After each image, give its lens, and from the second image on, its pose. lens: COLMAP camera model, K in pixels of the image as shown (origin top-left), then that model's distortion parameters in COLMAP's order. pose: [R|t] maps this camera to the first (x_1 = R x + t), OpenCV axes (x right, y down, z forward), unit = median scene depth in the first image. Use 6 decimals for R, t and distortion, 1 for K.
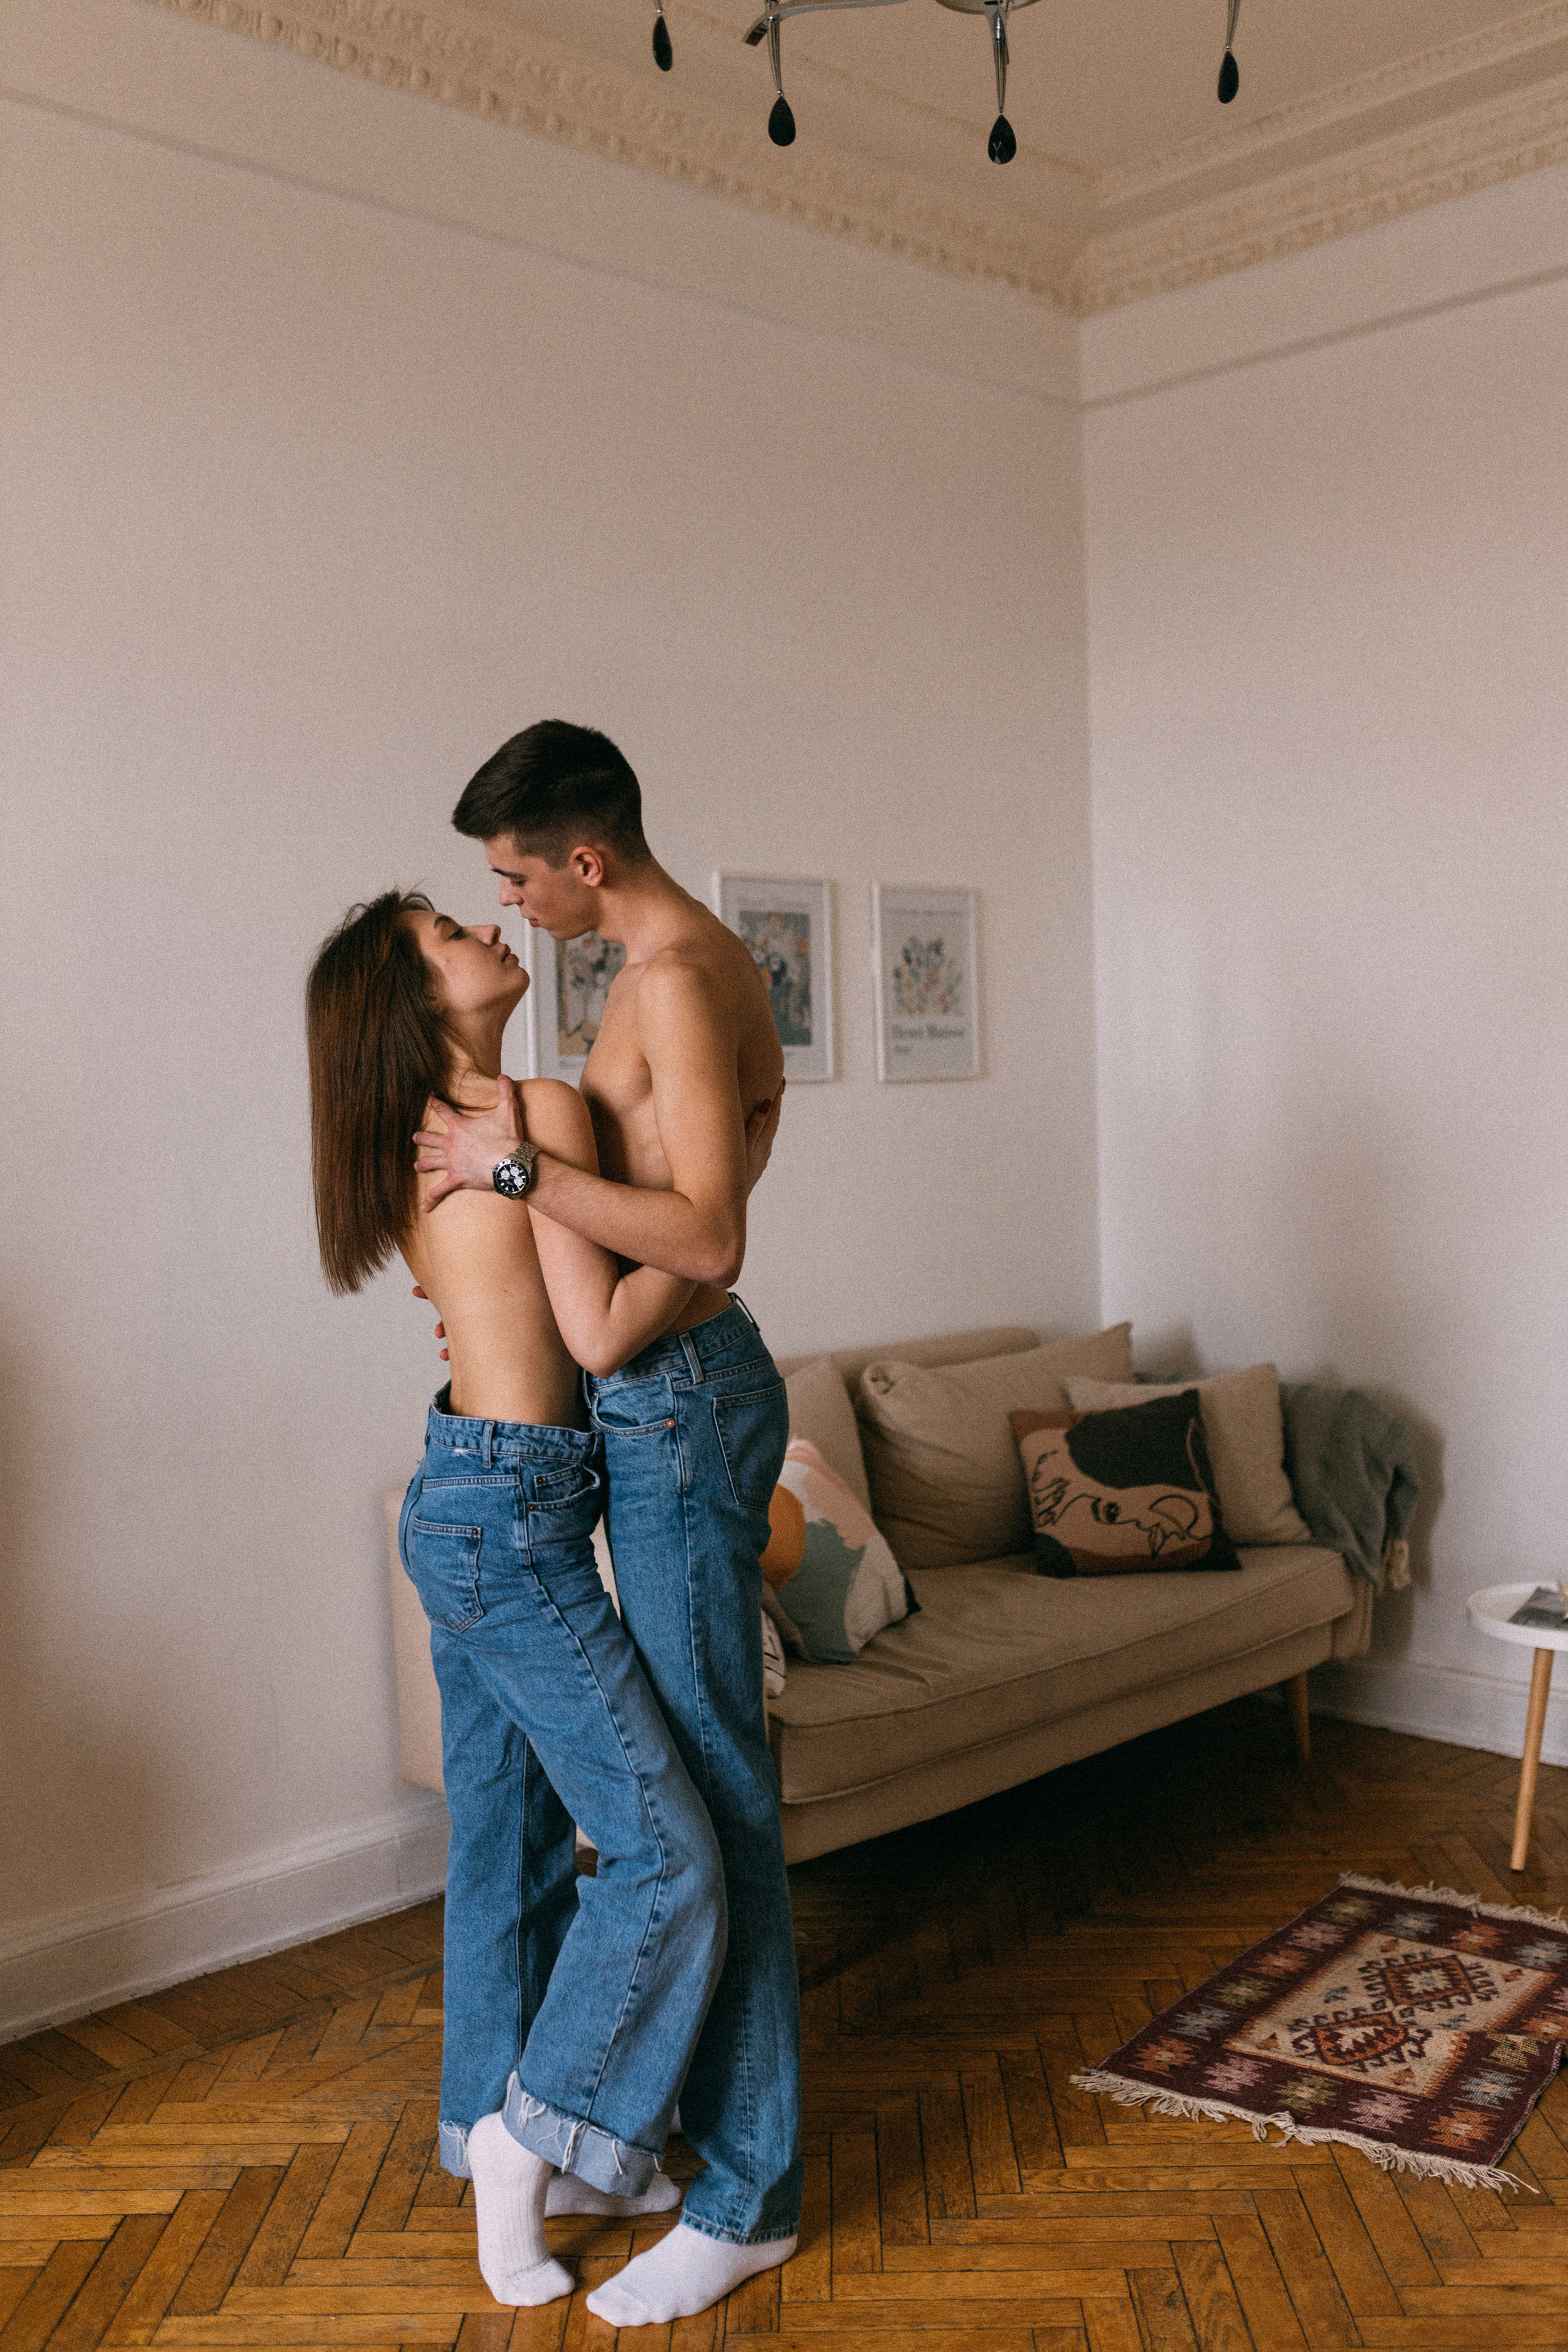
lens RADIAL K [[2249.3, 0, 783.7], [0, 2249.3, 1166.5], [0, 0, 1]] dist [-0.004458, 0.010104]
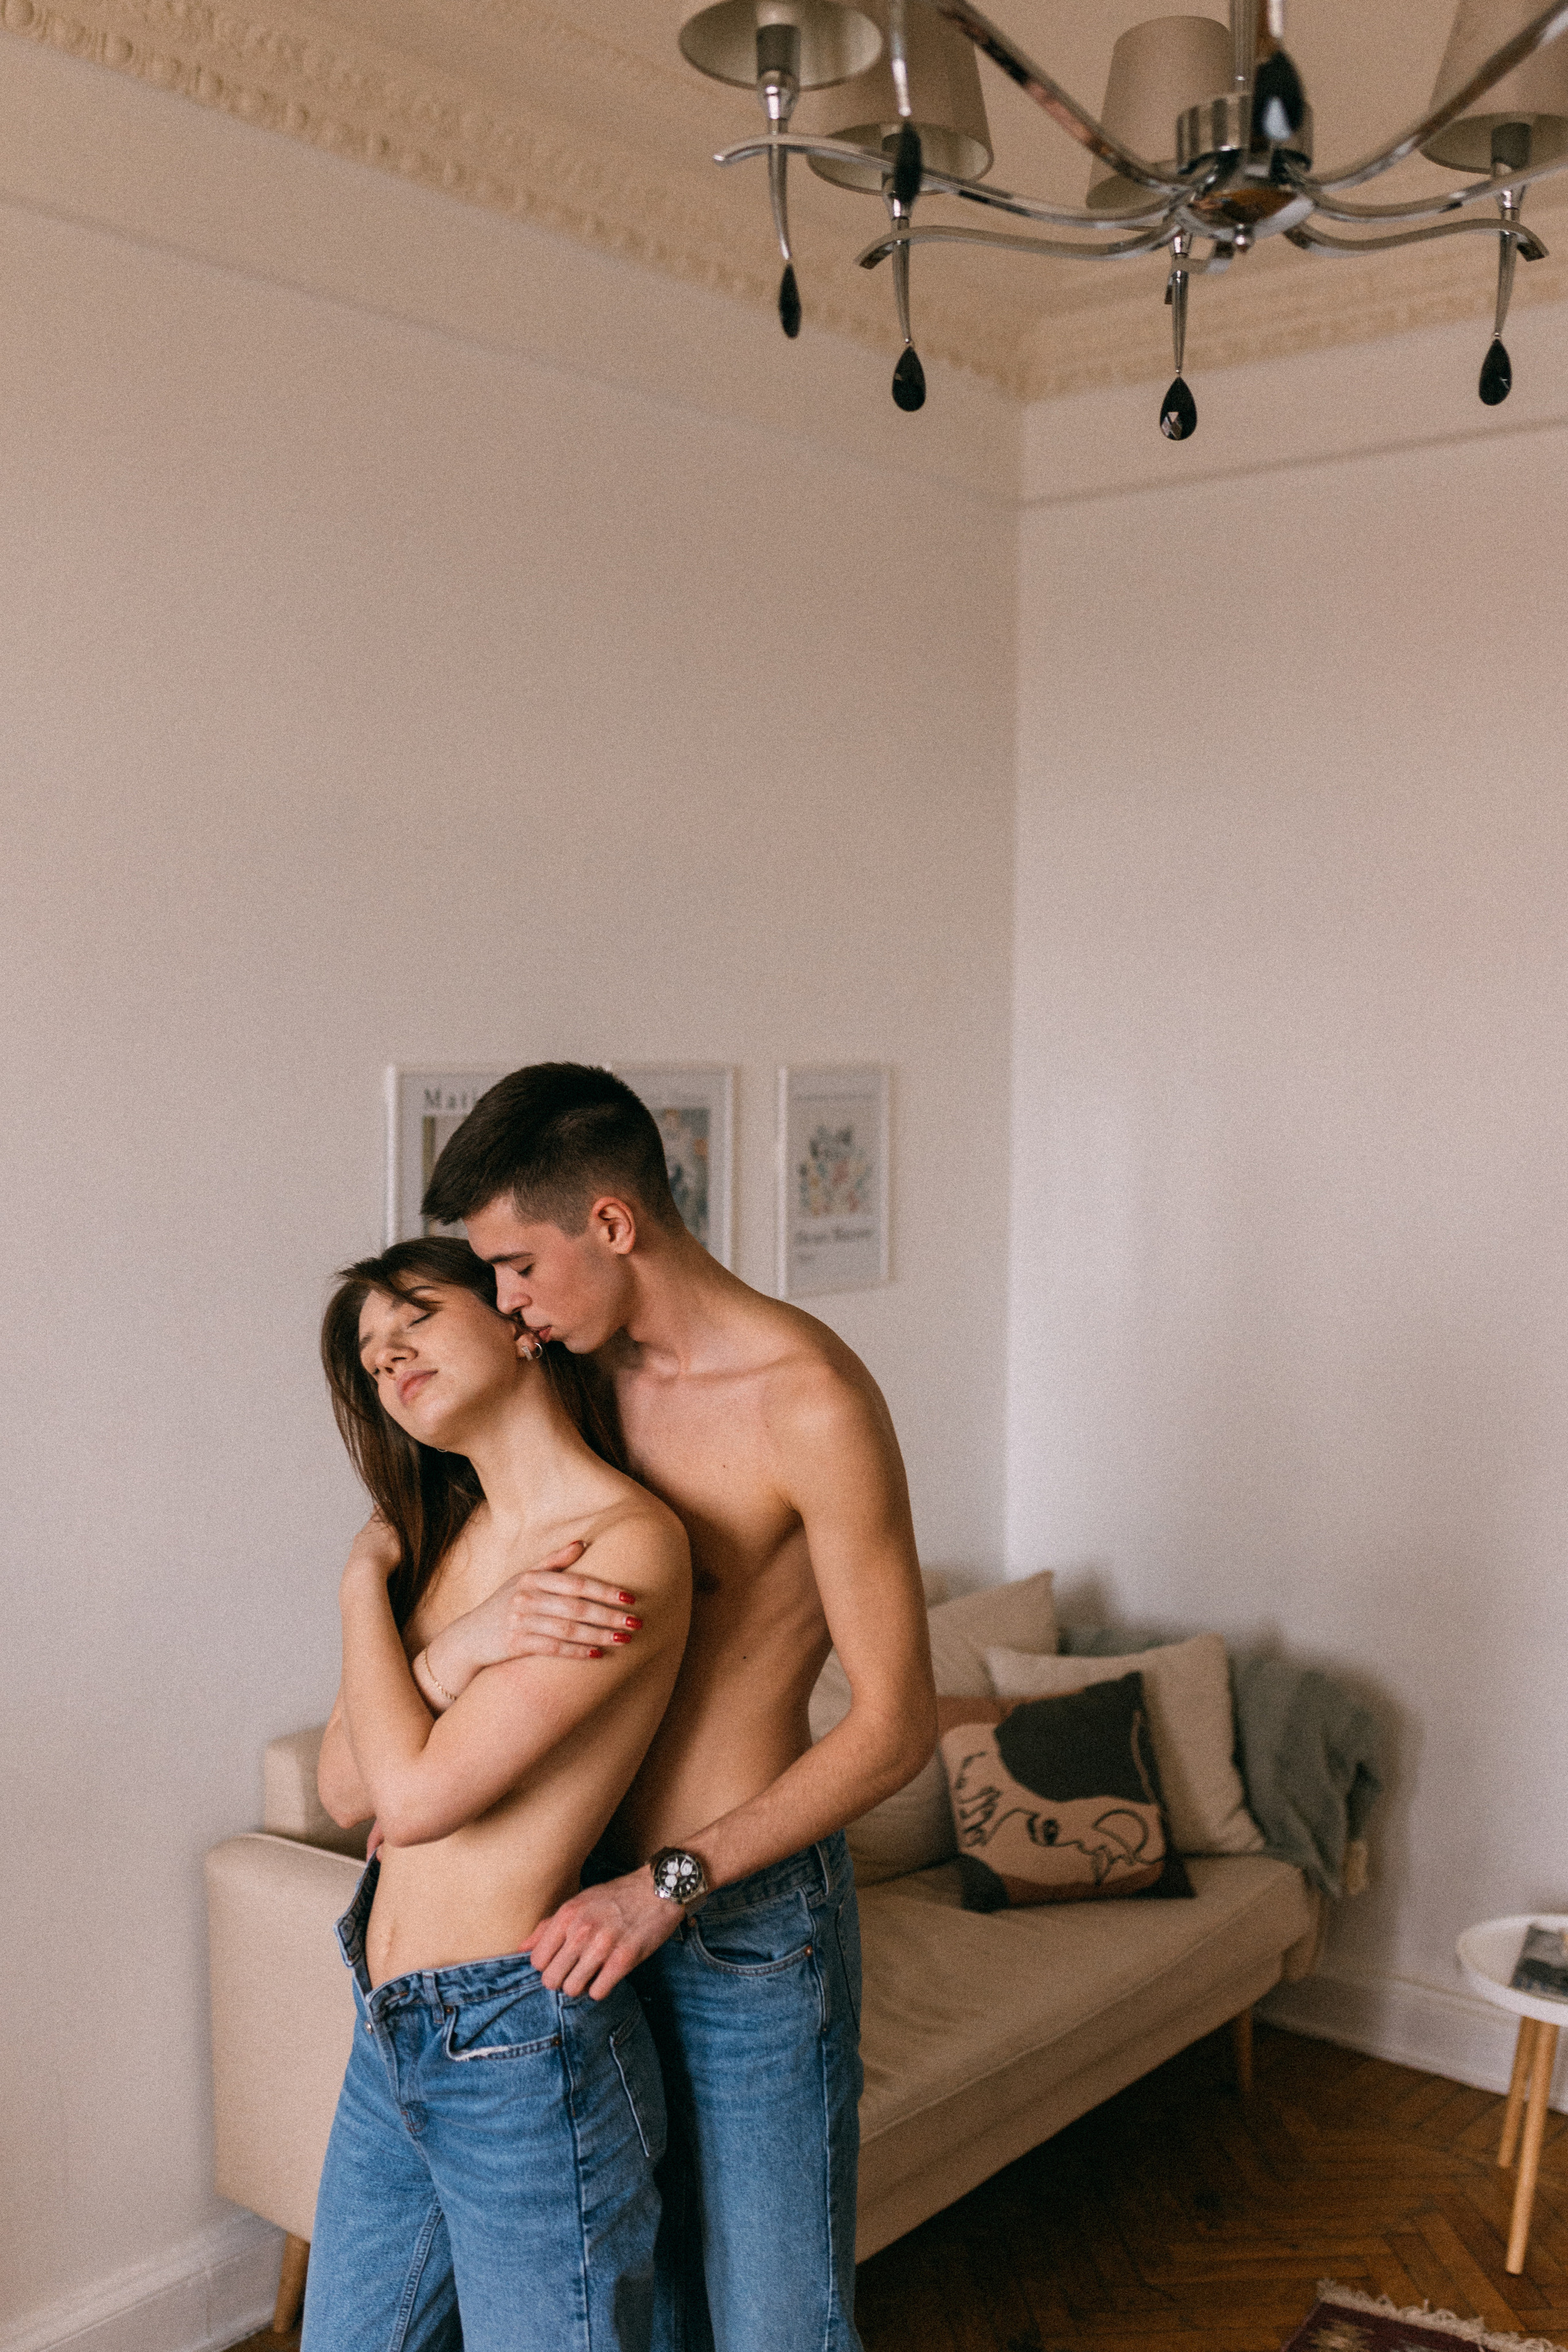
lens RADIAL K [[2403.8, 0, 780.7], [0, 2403.8, 1179.9], [0, 0, 1]] dist [-0.000447, -0.003006]
pose [[0.993686, 0.028422, 0.108539, -0.064022], [-0.030205, 0.999434, 0.014814, -0.106593], [-0.108056, -0.017999, 0.993982, 0.101239]]
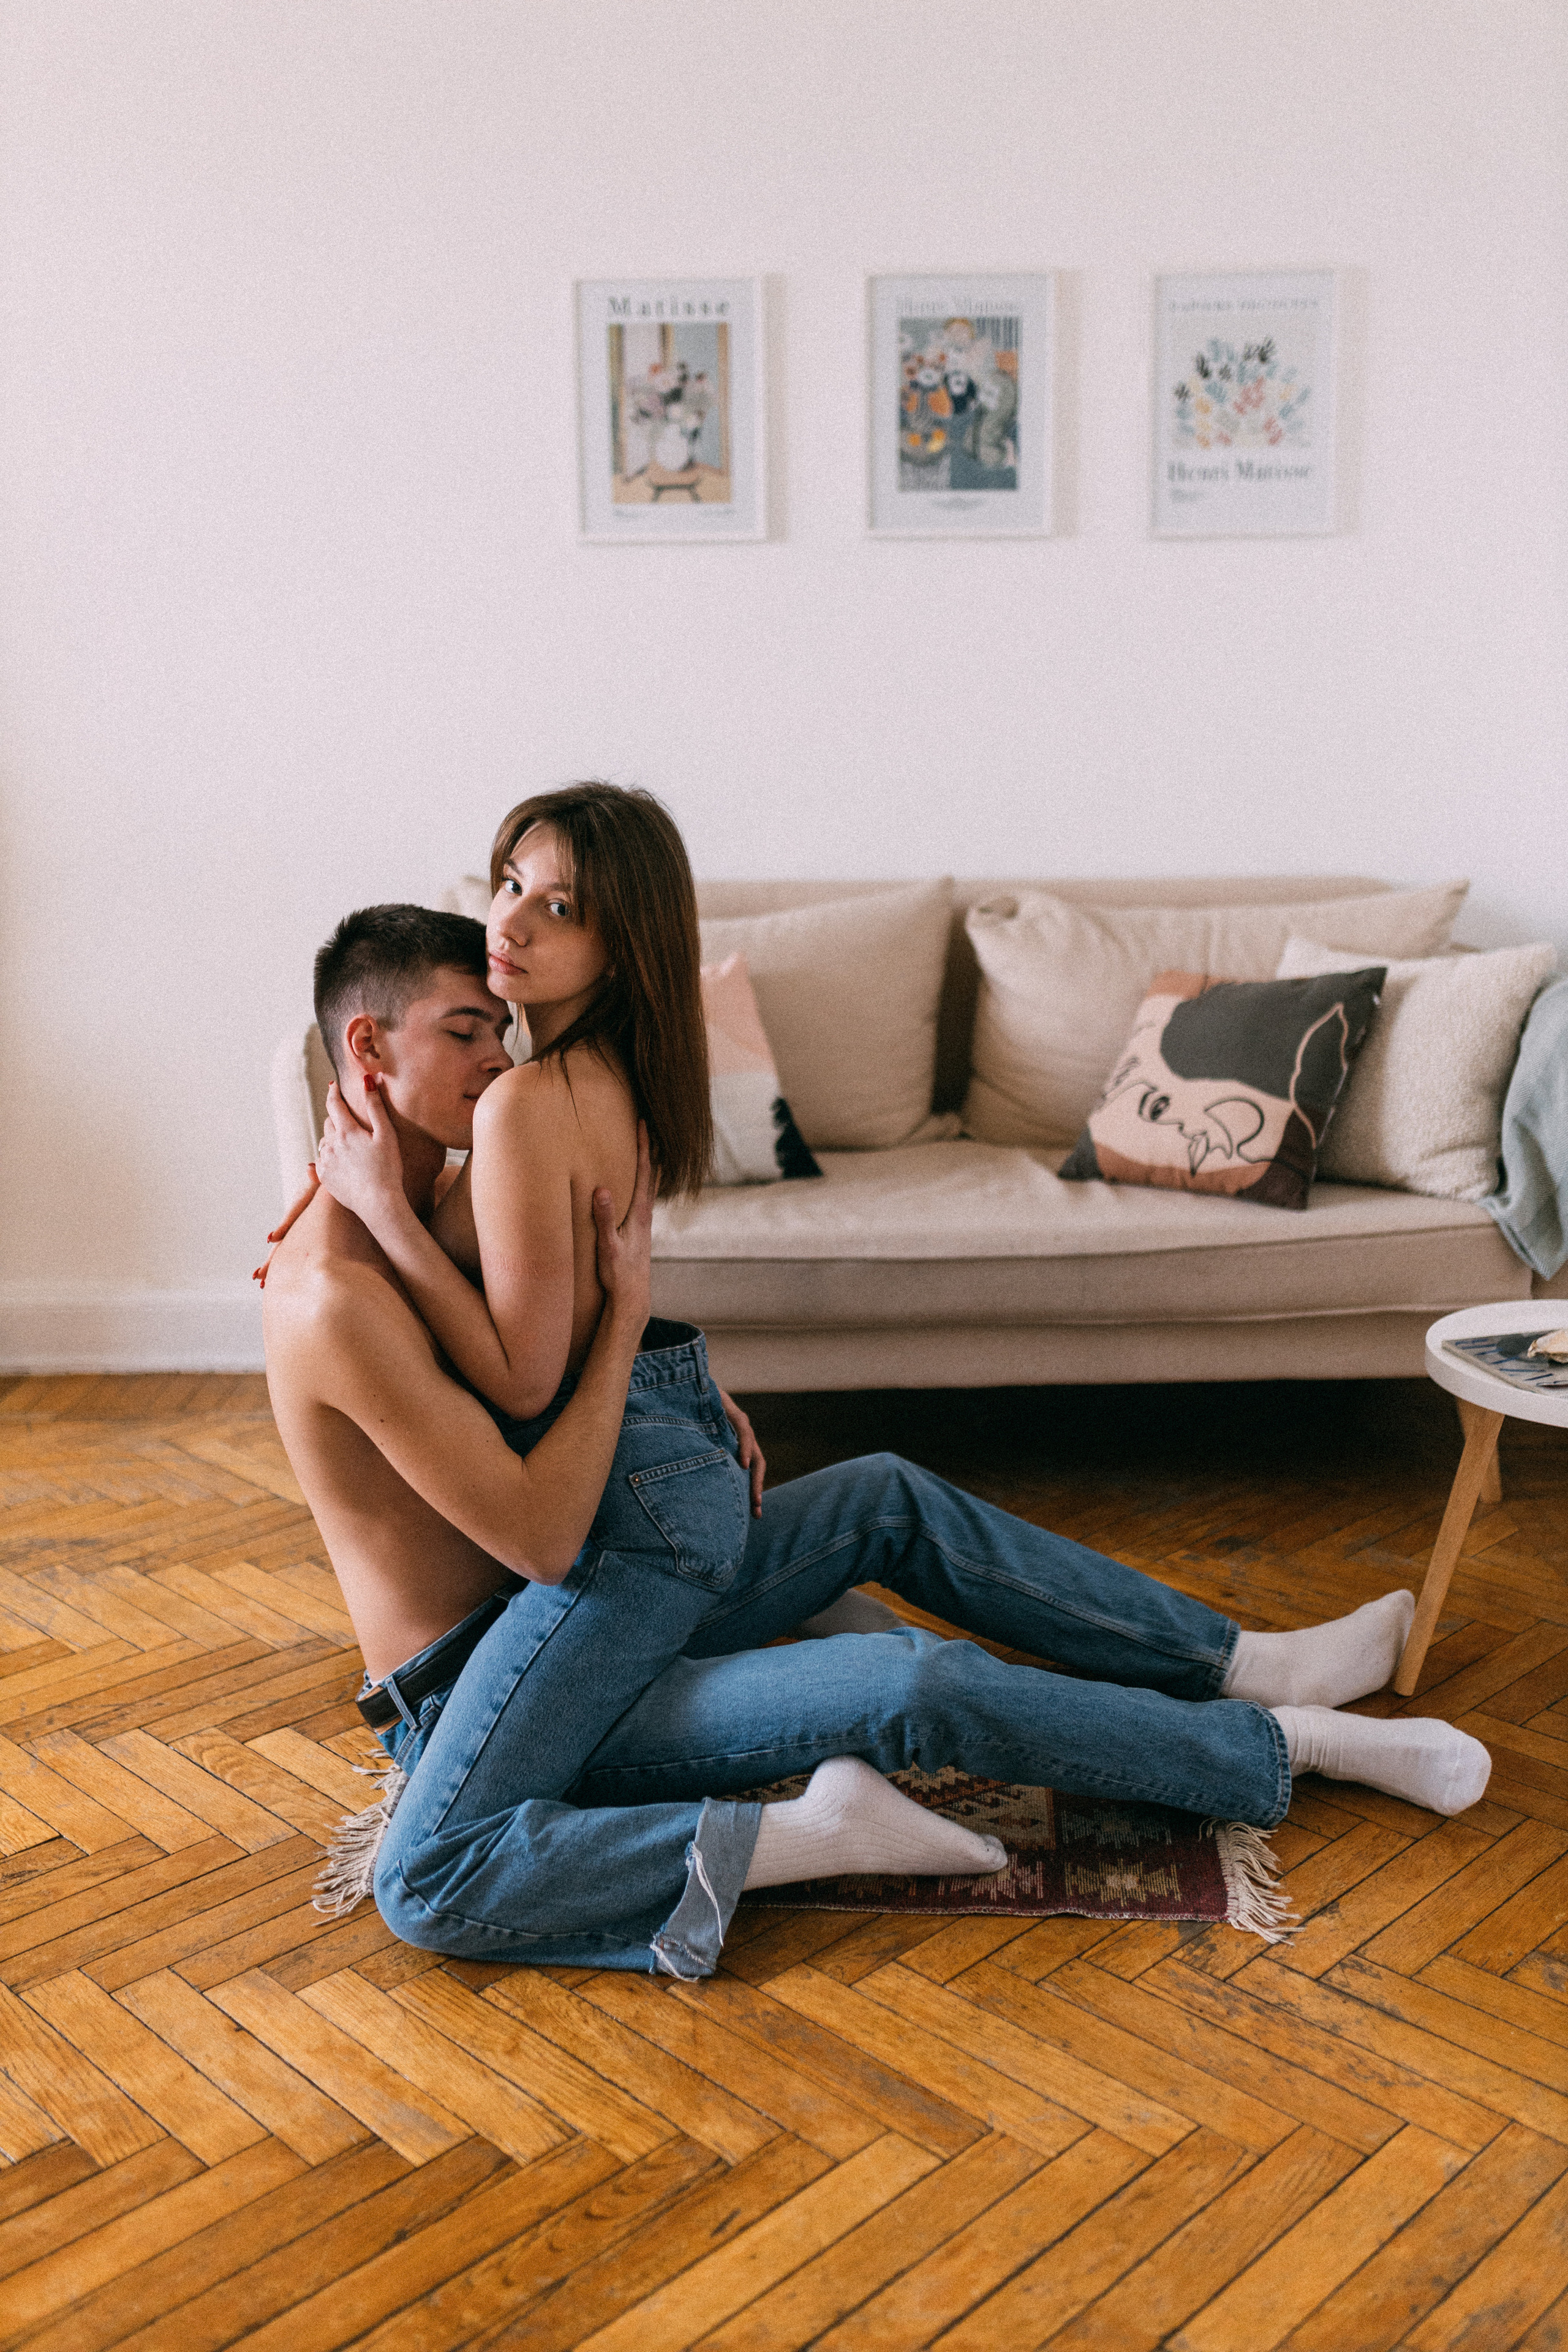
lens RADIAL K [[2212.4, 0, 786.1], [0, 2212.4, 1179.9], [0, 0, 1]] dist [-0.006354, 0.008246]
pose [[0.713275, 0.171421, -0.679598, 0.570650], [-0.033834, 0.976920, 0.210907, 0.024377], [0.700067, -0.127442, 0.702613, 0.384942]]
